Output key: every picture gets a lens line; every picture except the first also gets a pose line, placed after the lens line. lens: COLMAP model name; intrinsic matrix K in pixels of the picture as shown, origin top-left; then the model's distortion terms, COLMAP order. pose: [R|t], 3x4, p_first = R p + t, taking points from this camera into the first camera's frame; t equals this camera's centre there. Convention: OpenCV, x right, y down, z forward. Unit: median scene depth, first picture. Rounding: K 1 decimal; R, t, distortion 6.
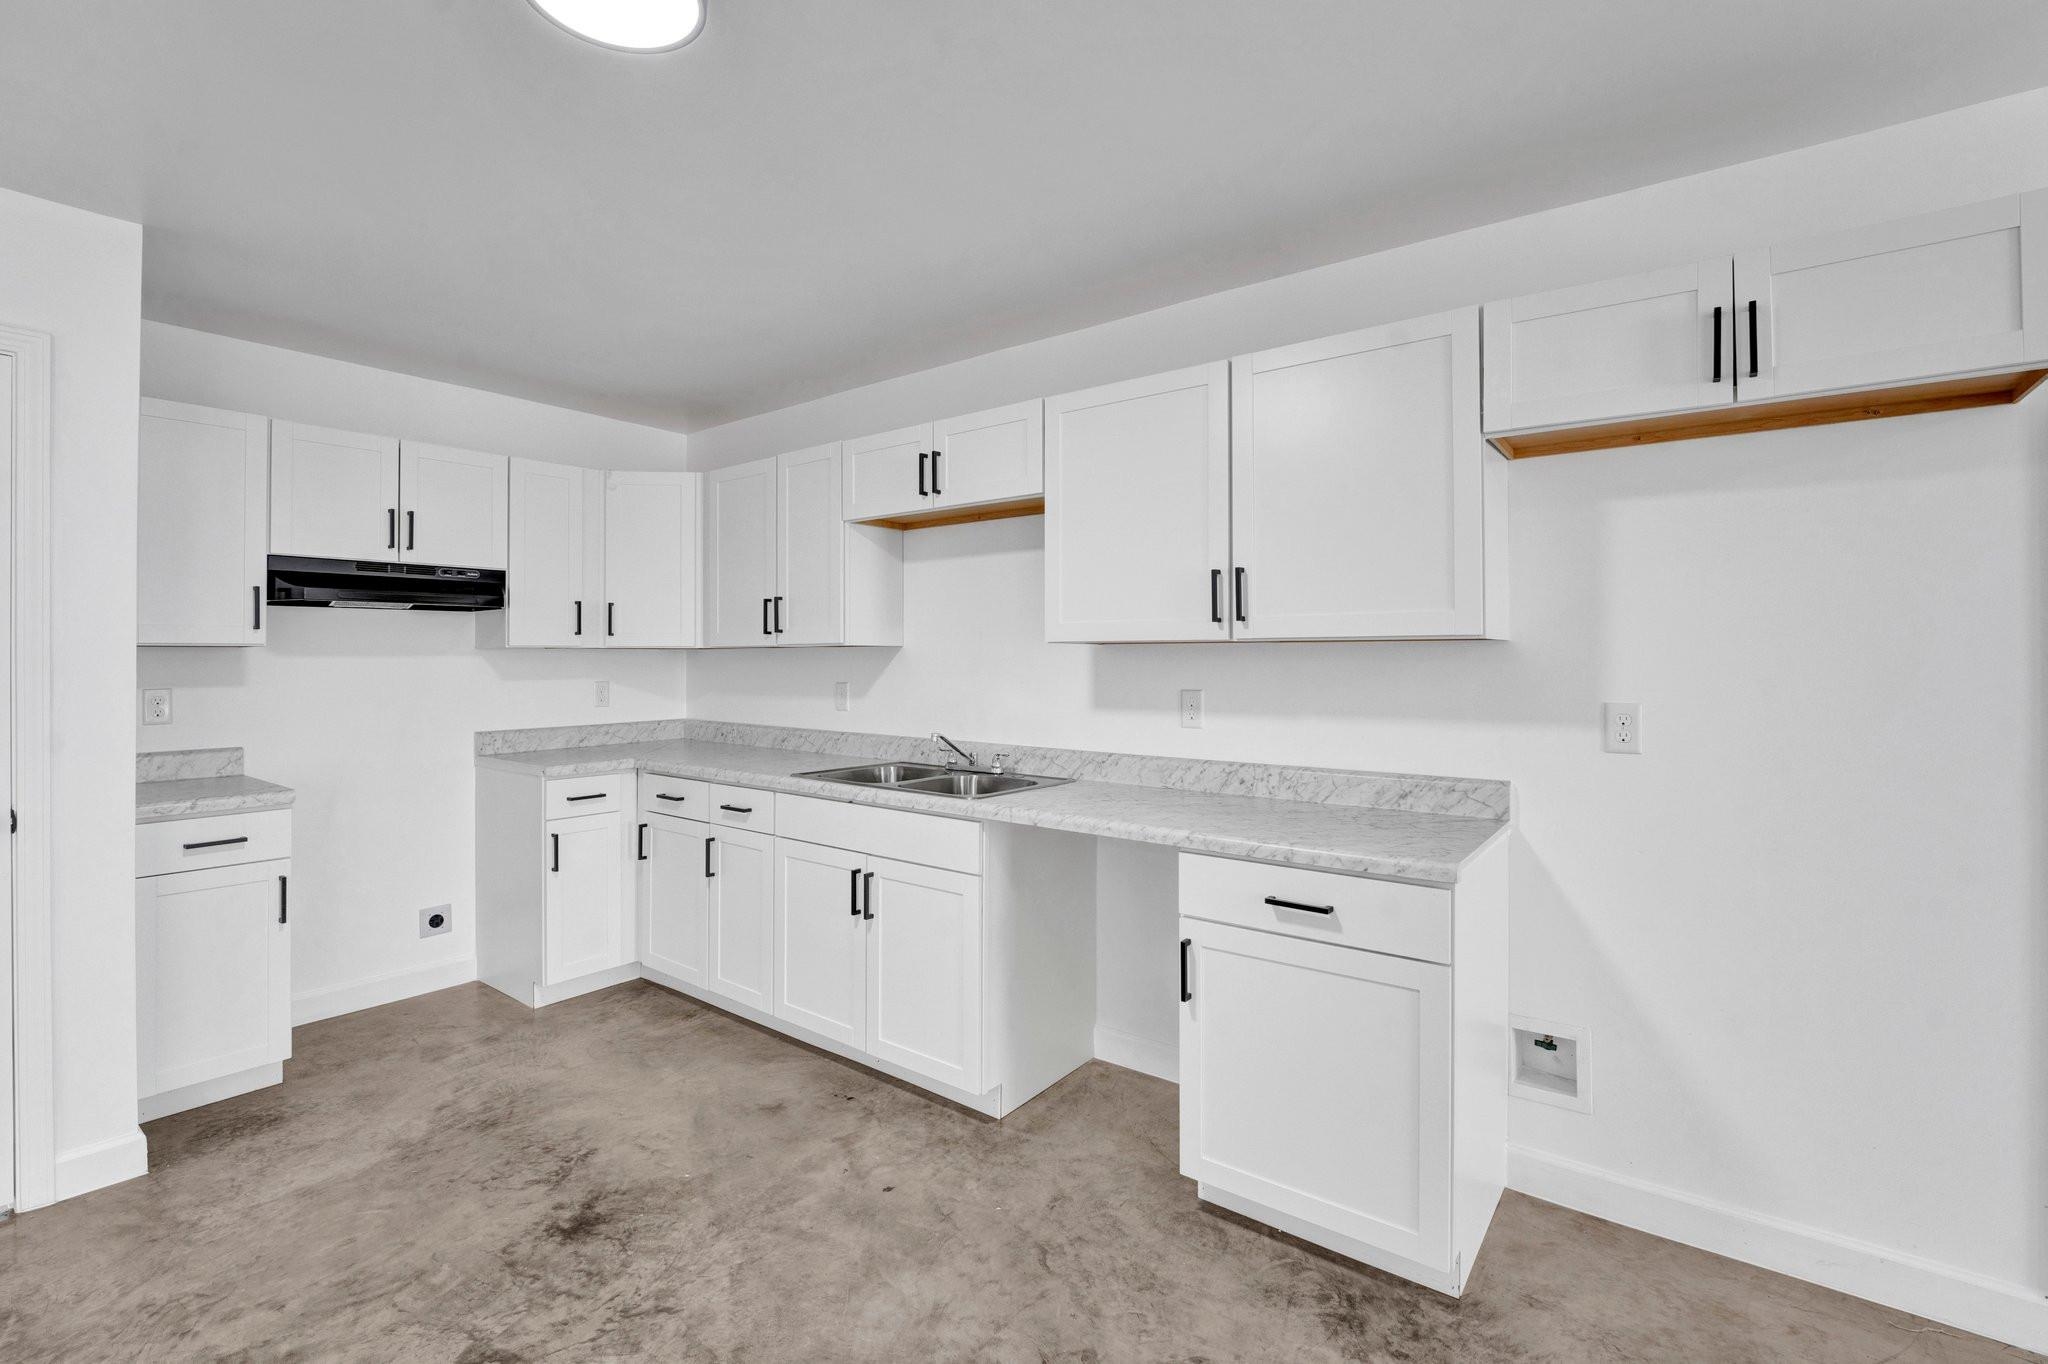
lens RADIAL K [[910.1, 0, 1013.4], [0, 910.1, 642.9], [0, 0, 1]] dist [-0.020685, 0.000214]
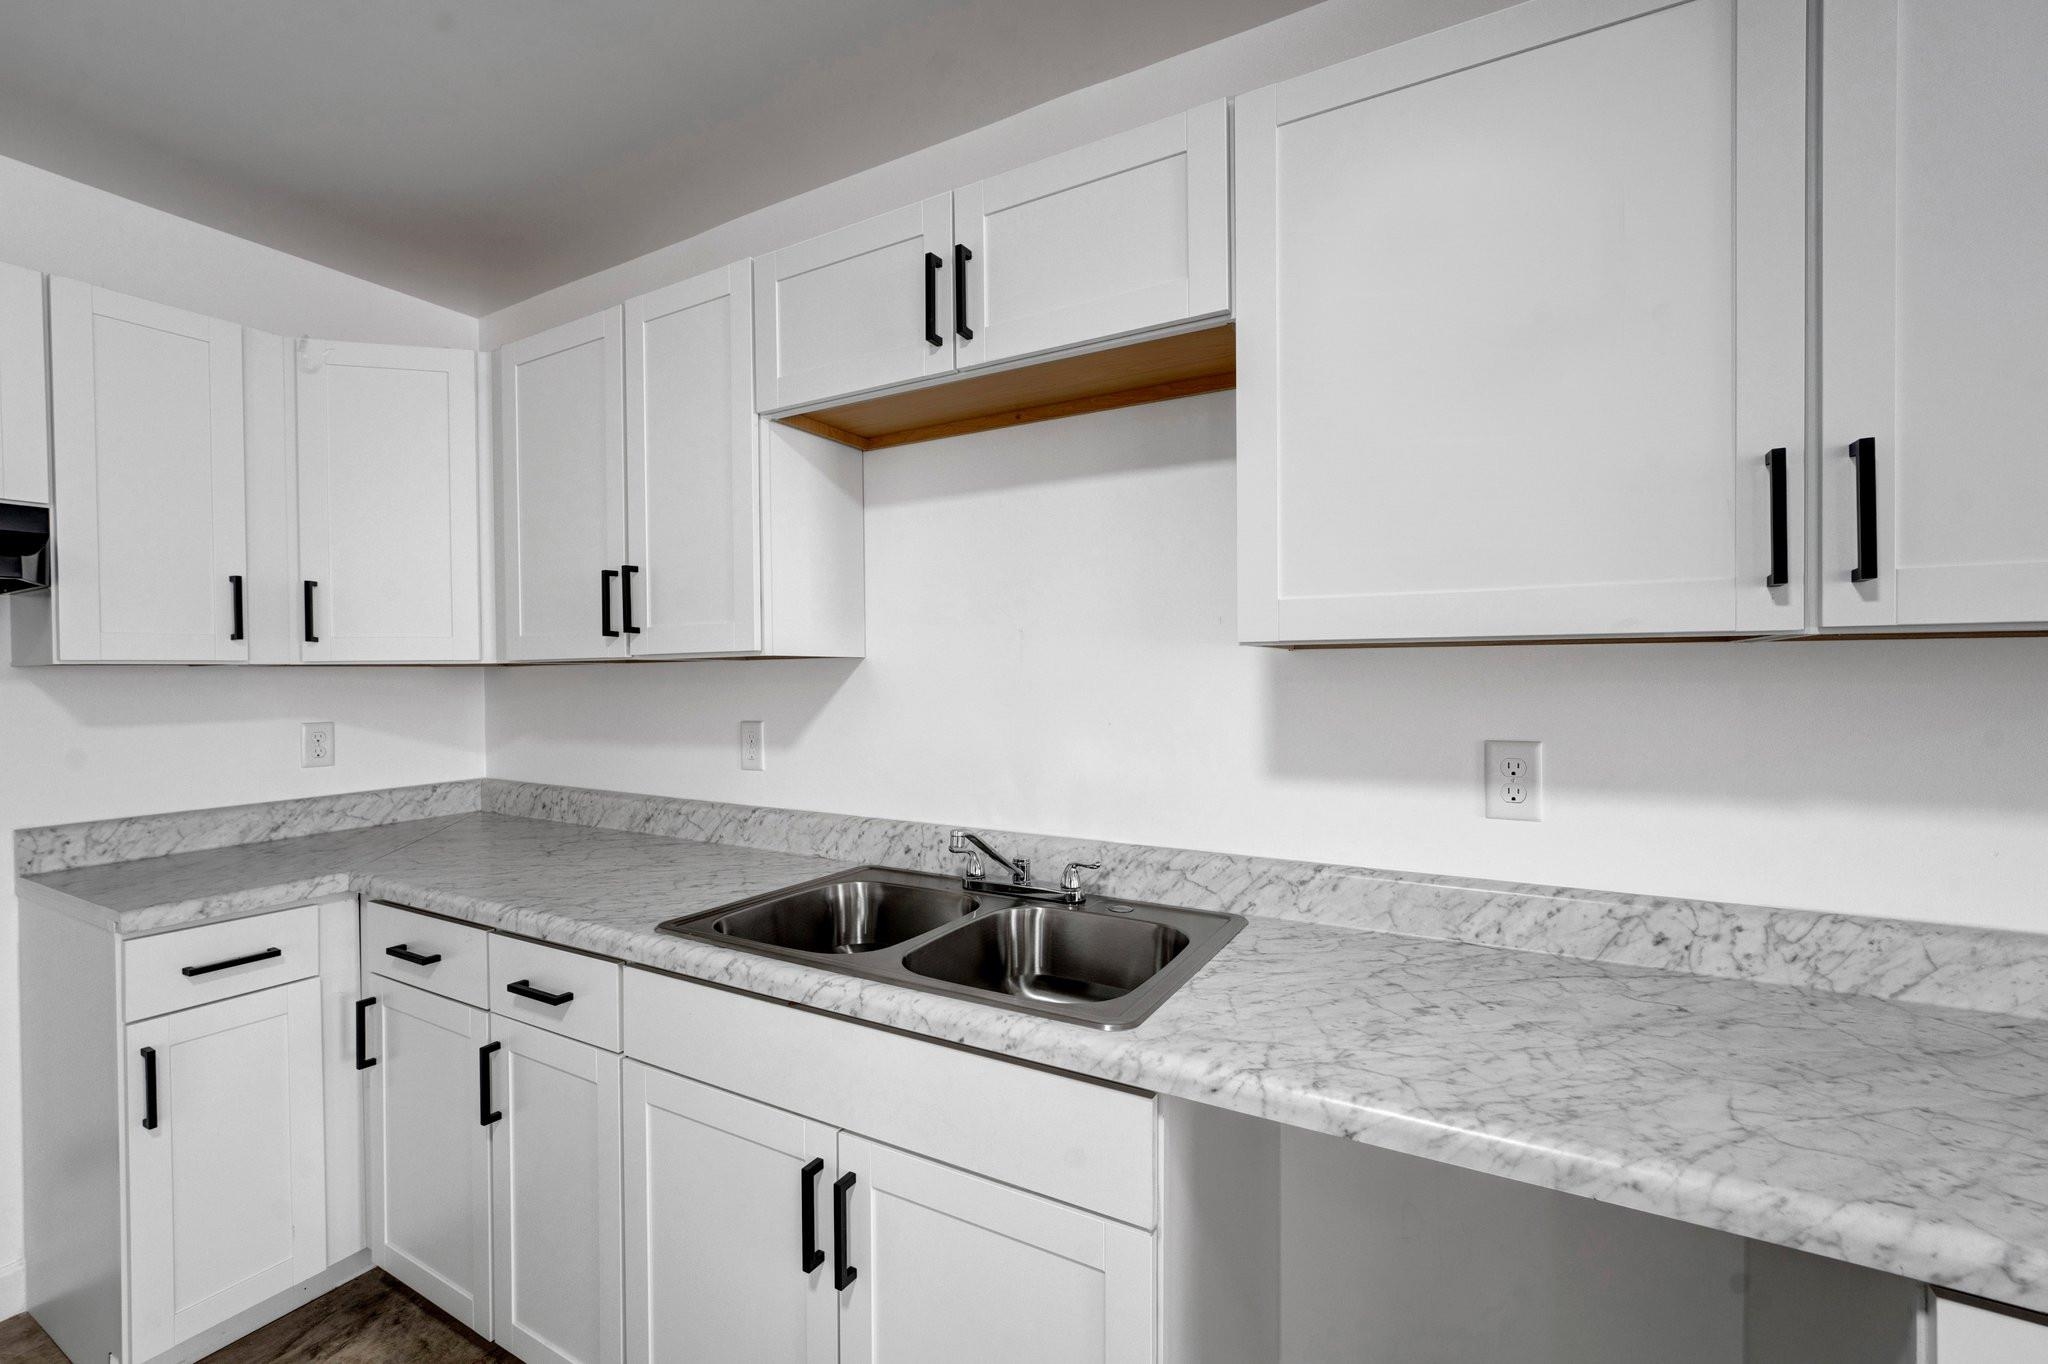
lens RADIAL K [[881.6, 0, 1016.4], [0, 881.6, 682.3], [0, 0, 1]] dist [-0.001465, 0.000139]
pose [[0.990934, -0.008630, 0.134072, -0.121937], [0.005184, 0.999648, 0.026028, 0.006136], [-0.134249, -0.025097, 0.990630, 0.533910]]
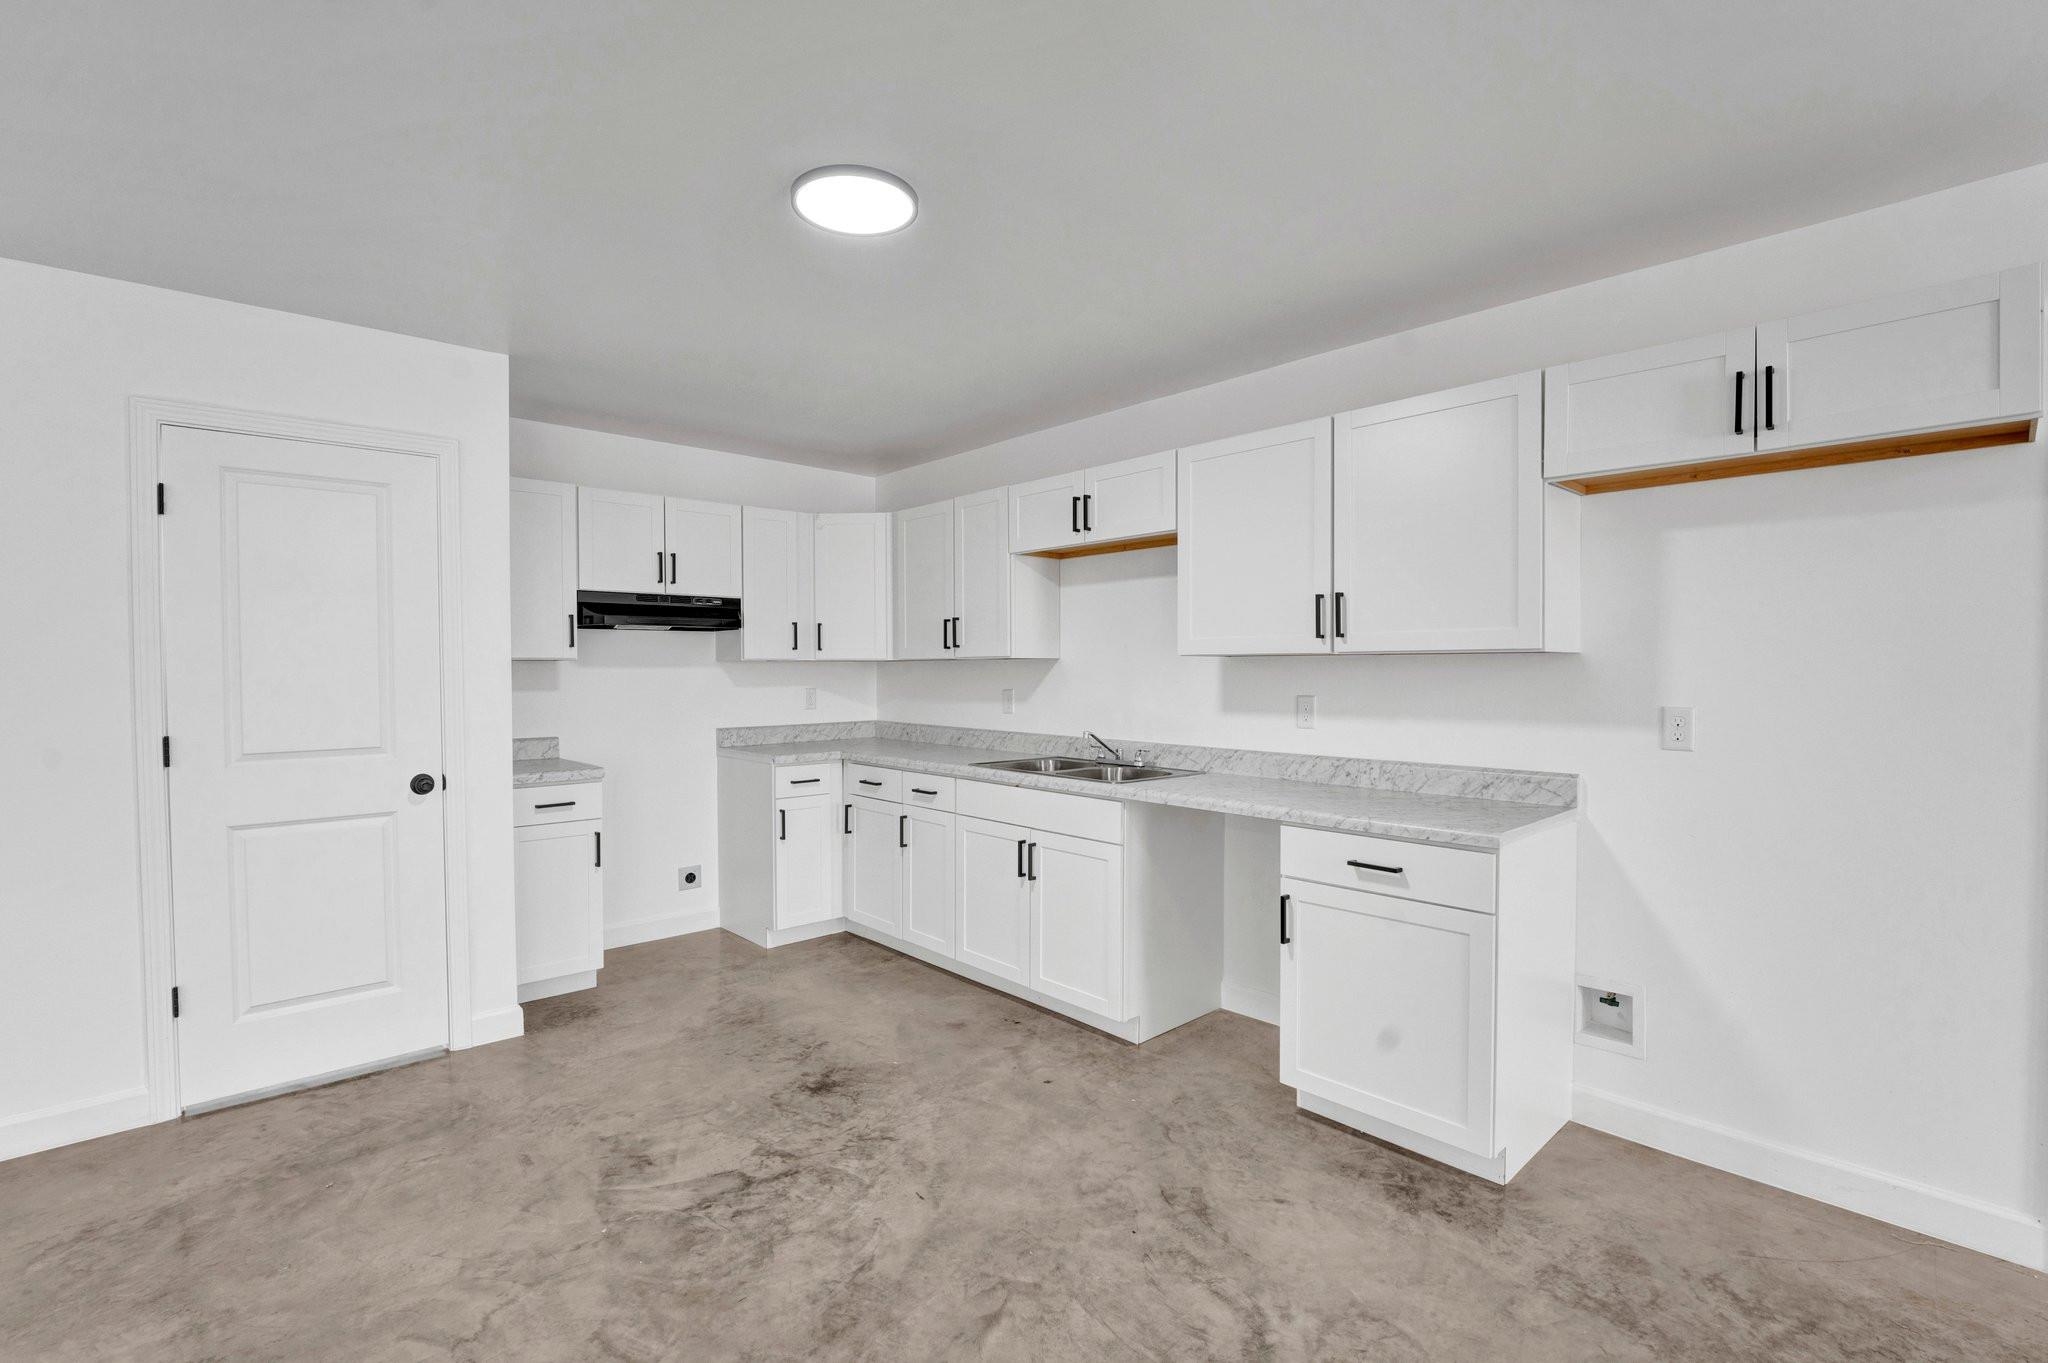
lens RADIAL K [[915.5, 0, 1012.5], [0, 915.5, 677.8], [0, 0, 1]] dist [-0.022265, 0.000734]
pose [[0.984840, 0.001199, -0.173460, 0.027172], [0.003317, 0.999663, 0.025740, -0.002336], [0.173432, -0.025925, 0.984504, -0.202245]]
